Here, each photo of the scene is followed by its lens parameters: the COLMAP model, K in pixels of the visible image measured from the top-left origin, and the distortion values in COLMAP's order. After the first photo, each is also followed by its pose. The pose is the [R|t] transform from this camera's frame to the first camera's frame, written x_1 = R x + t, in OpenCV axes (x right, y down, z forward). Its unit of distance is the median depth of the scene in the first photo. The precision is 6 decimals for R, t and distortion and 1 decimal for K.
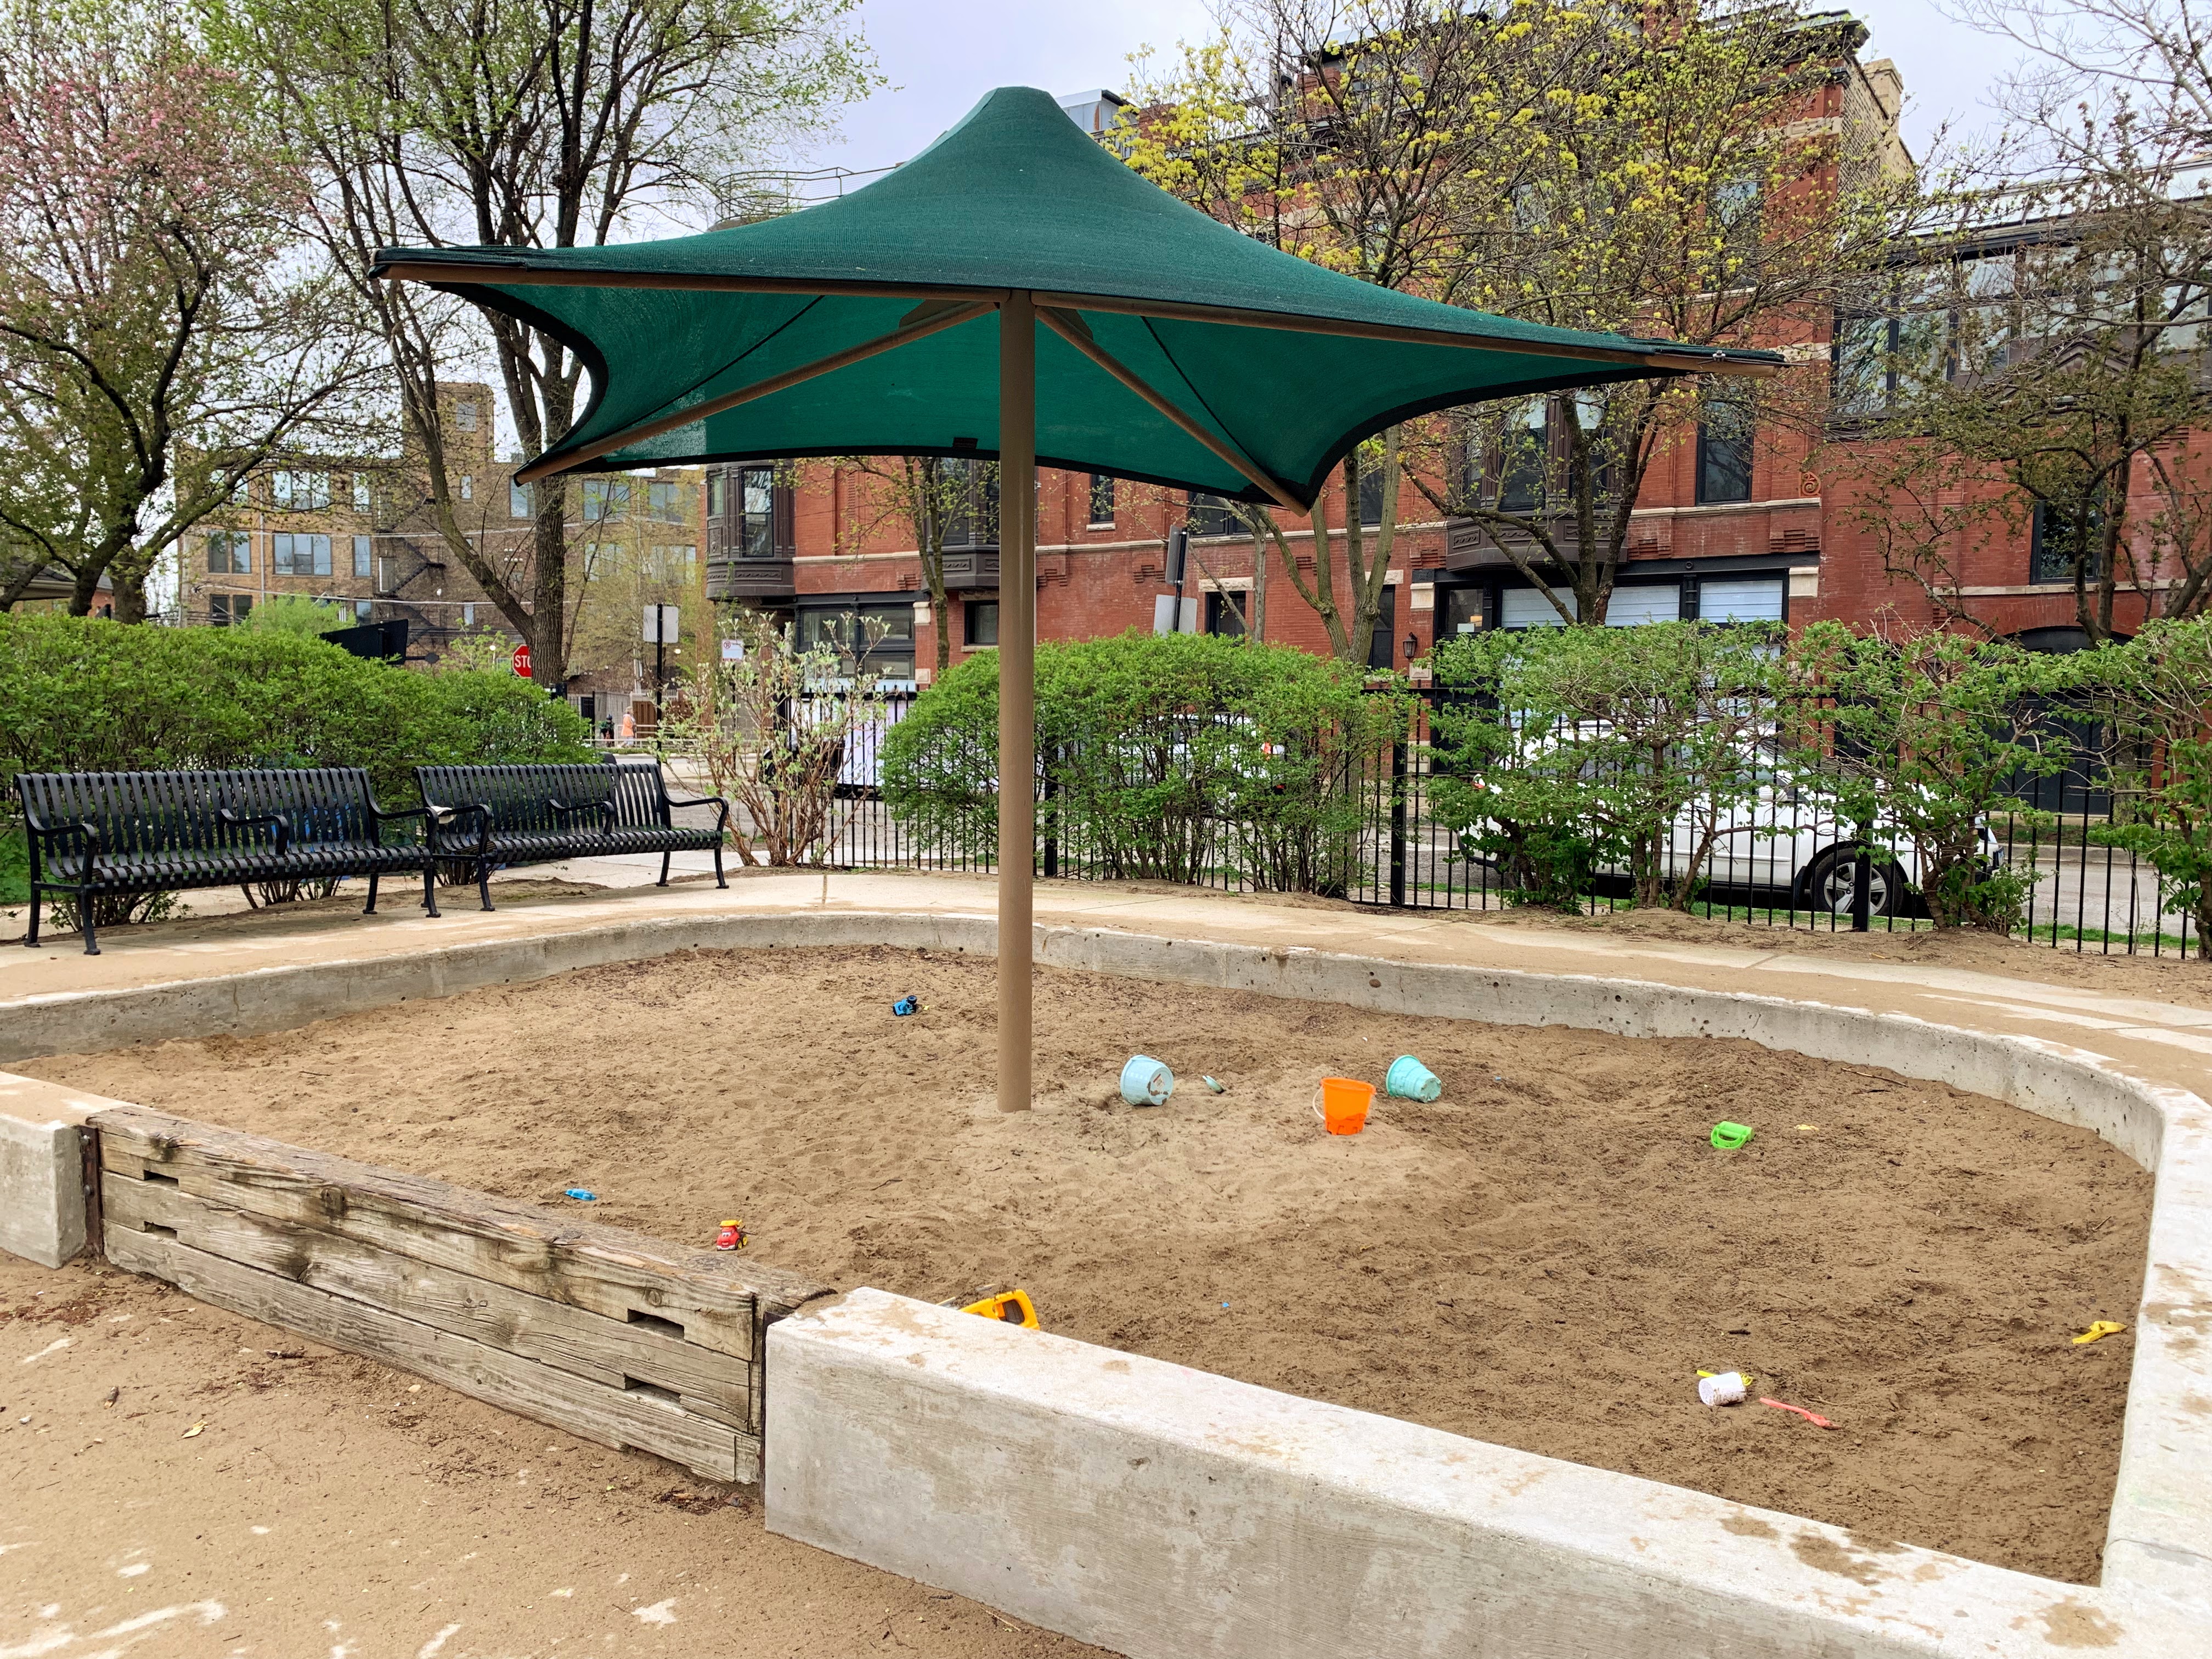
lens RADIAL K [[1681.2, 0, 1108.7], [0, 1681.2, 823.0], [0, 0, 1]] dist [0.041662, -0.034043]
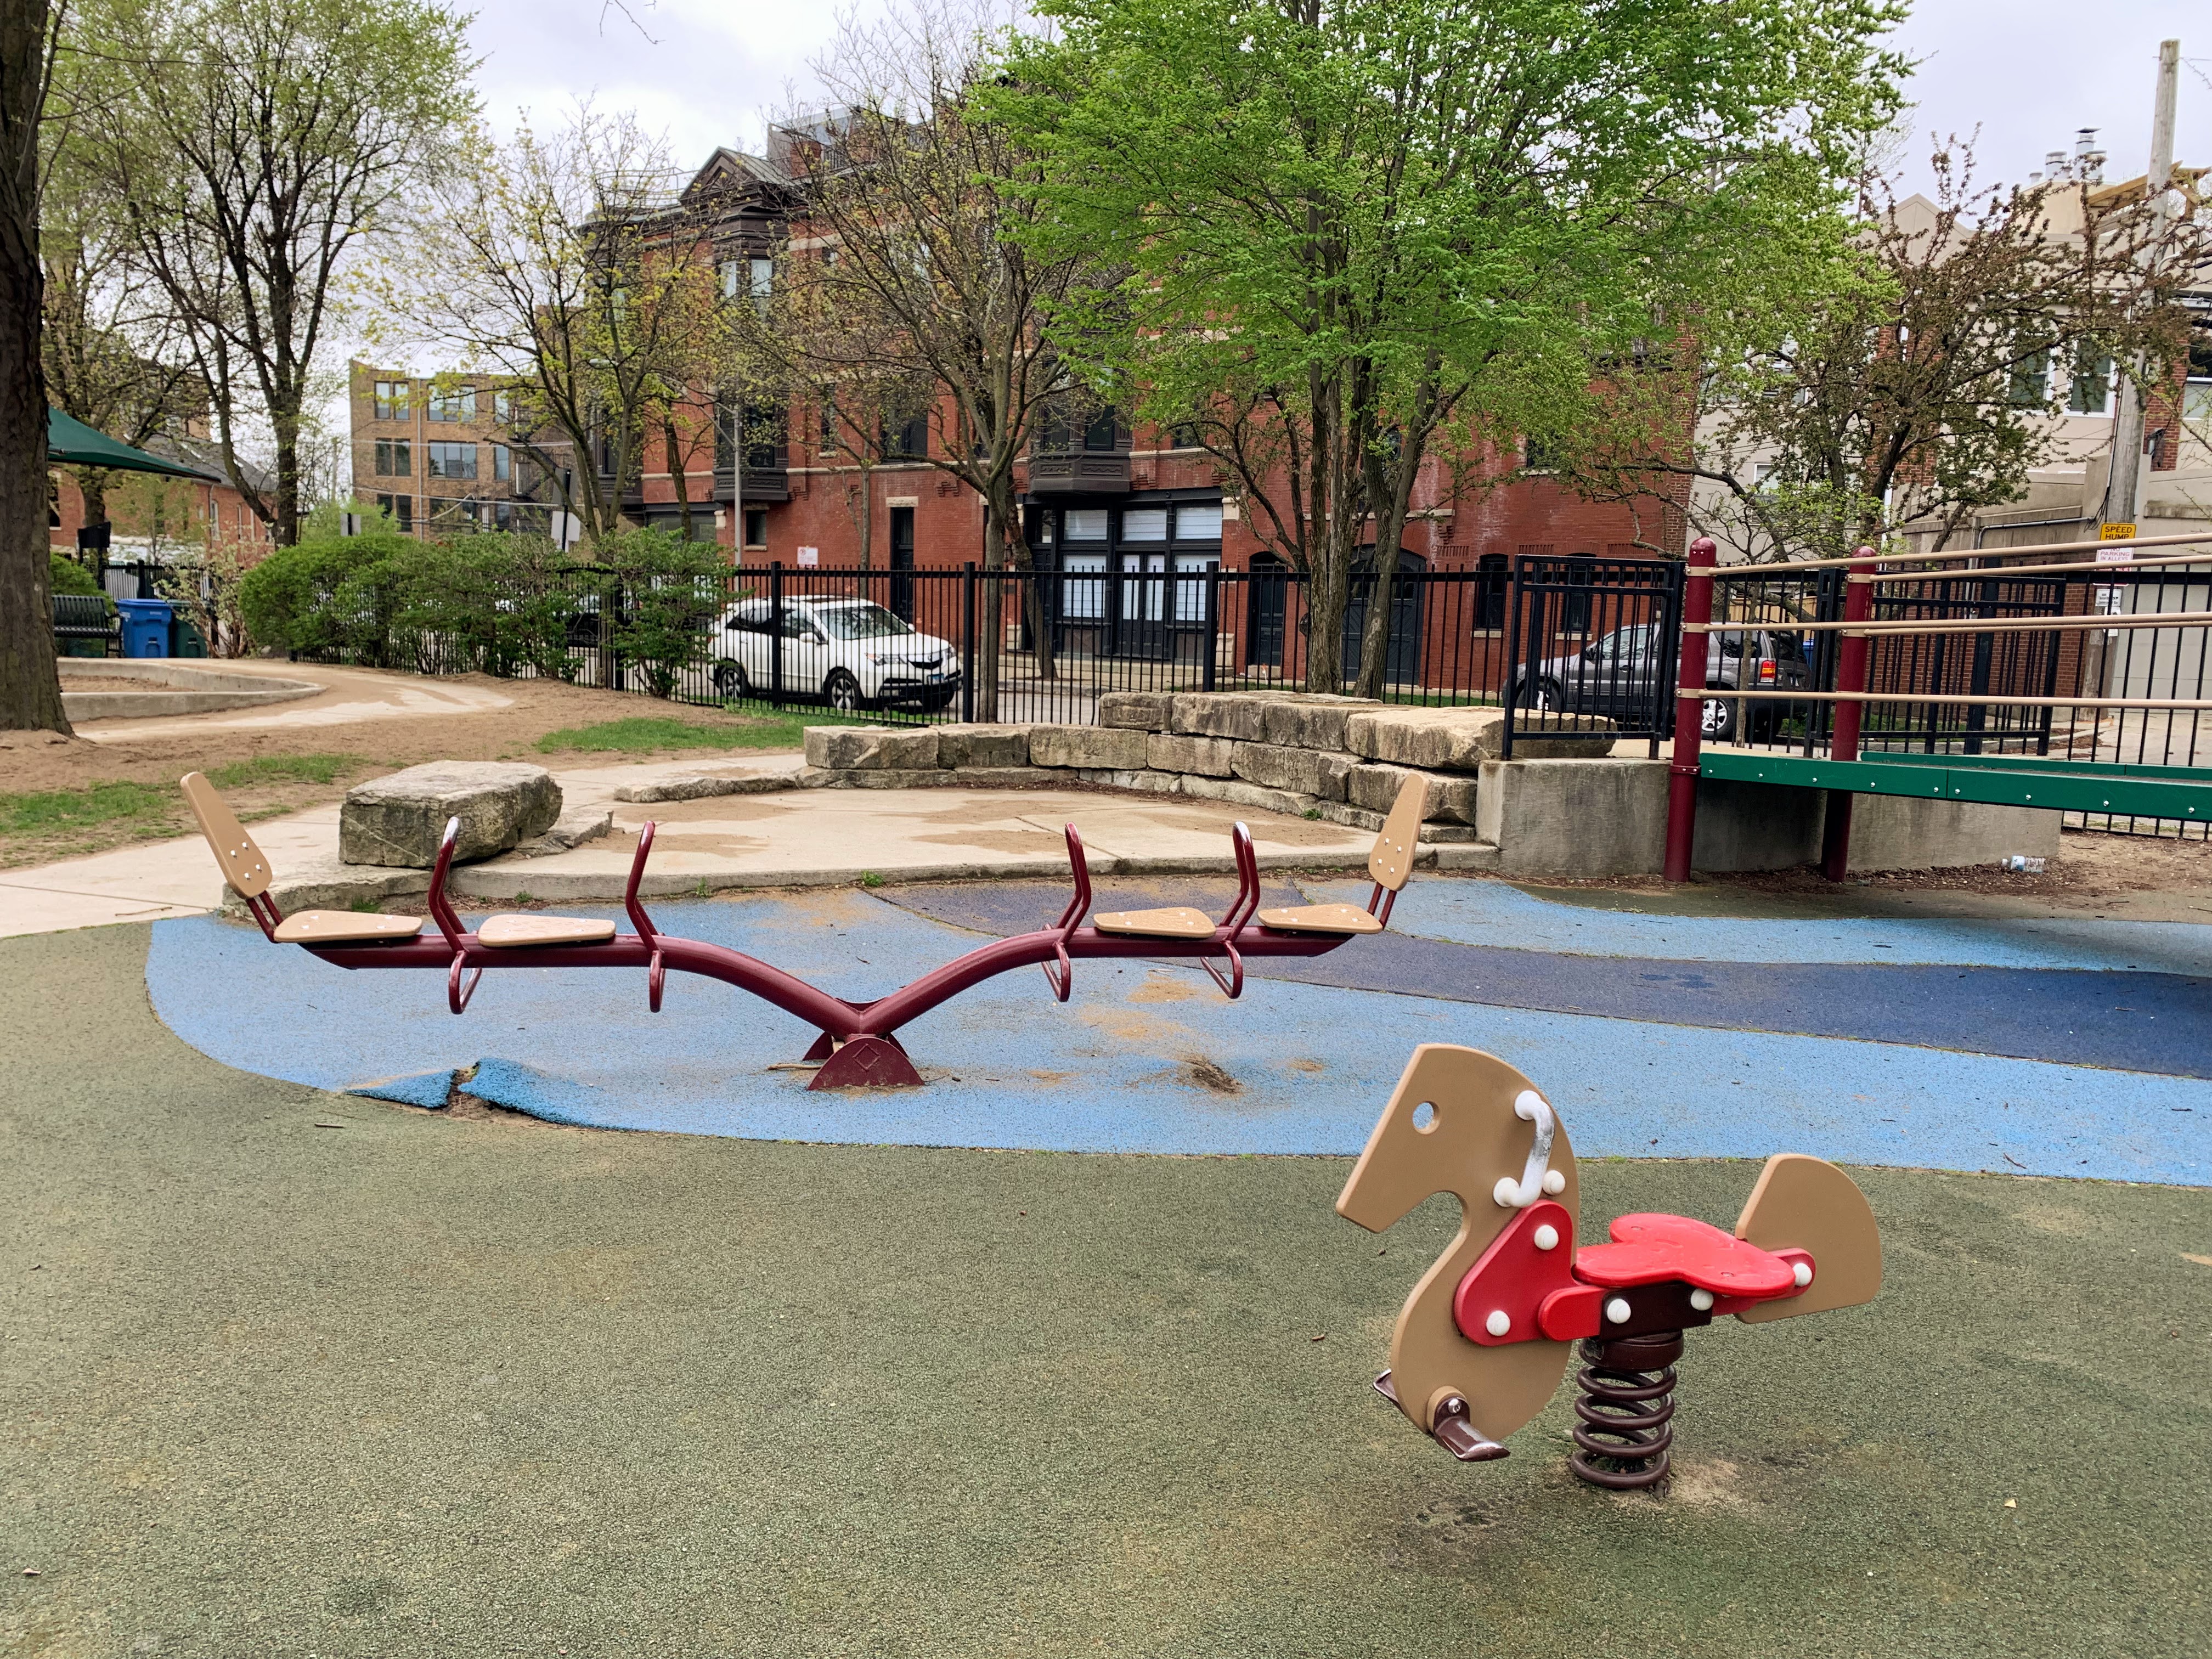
lens RADIAL K [[1693.2, 0, 1093.7], [0, 1693.2, 854.2], [0, 0, 1]] dist [0.039275, -0.041880]
pose [[0.985279, 0.049982, -0.163485, 0.521165], [-0.038417, 0.996580, 0.073154, 0.034685], [0.166583, -0.065797, 0.983830, -0.346548]]
